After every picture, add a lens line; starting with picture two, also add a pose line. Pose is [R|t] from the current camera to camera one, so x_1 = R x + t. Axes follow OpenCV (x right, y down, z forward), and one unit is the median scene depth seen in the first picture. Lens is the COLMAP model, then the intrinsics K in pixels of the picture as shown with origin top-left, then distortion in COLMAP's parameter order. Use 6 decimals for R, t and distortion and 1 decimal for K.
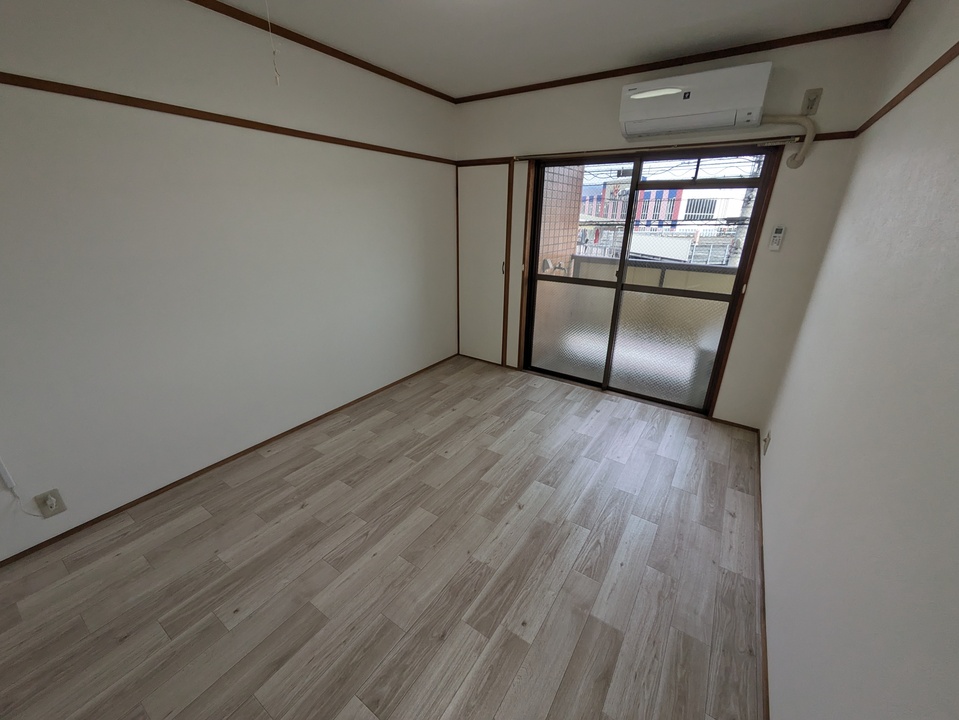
lens RADIAL K [[382.8, 0, 482.4], [0, 382.8, 350.4], [0, 0, 1]] dist [0.003800, -0.000454]
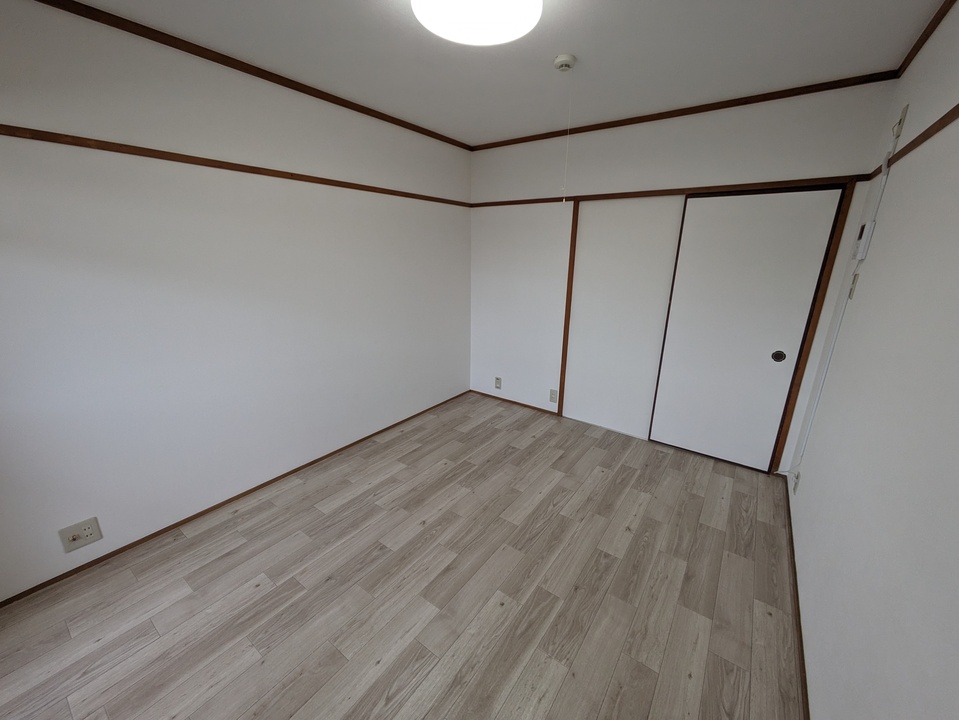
lens RADIAL K [[382.8, 0, 482.3], [0, 382.8, 361.2], [0, 0, 1]] dist [0.003800, -0.000454]
pose [[-0.998877, -0.037131, 0.029435, -0.065364], [-0.013356, 0.816662, 0.576961, -0.478443], [-0.045461, 0.575920, -0.816241, 1.340470]]
